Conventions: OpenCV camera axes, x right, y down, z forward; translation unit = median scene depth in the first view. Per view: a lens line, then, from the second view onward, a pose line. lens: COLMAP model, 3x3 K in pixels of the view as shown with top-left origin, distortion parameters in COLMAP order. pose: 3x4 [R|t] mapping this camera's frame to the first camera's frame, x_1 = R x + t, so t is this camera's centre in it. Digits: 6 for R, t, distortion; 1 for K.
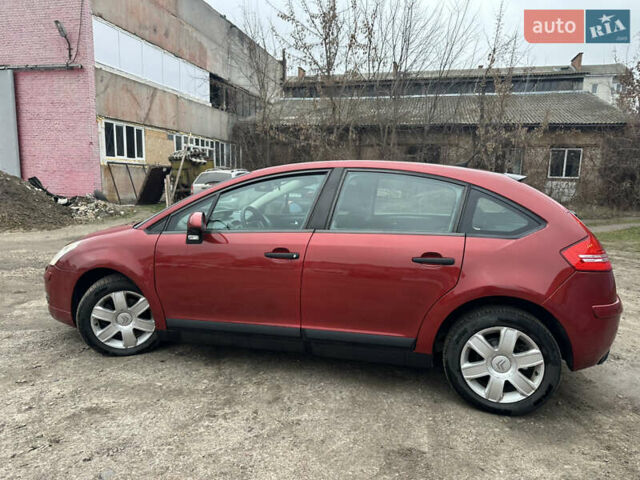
lens RADIAL K [[446.5, 0, 322.2], [0, 446.5, 243.9], [0, 0, 1]] dist [0.059887, -0.067991]
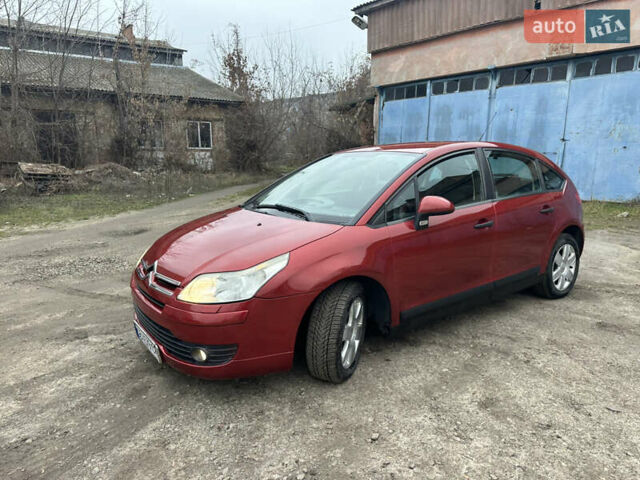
lens RADIAL K [[448.5, 0, 321.7], [0, 448.5, 242.5], [0, 0, 1]] dist [0.052181, -0.063431]
pose [[0.610732, -0.181052, 0.770861, -0.194336], [0.132234, 0.983158, 0.126150, -0.020437], [-0.780718, 0.024890, 0.624388, 0.090038]]
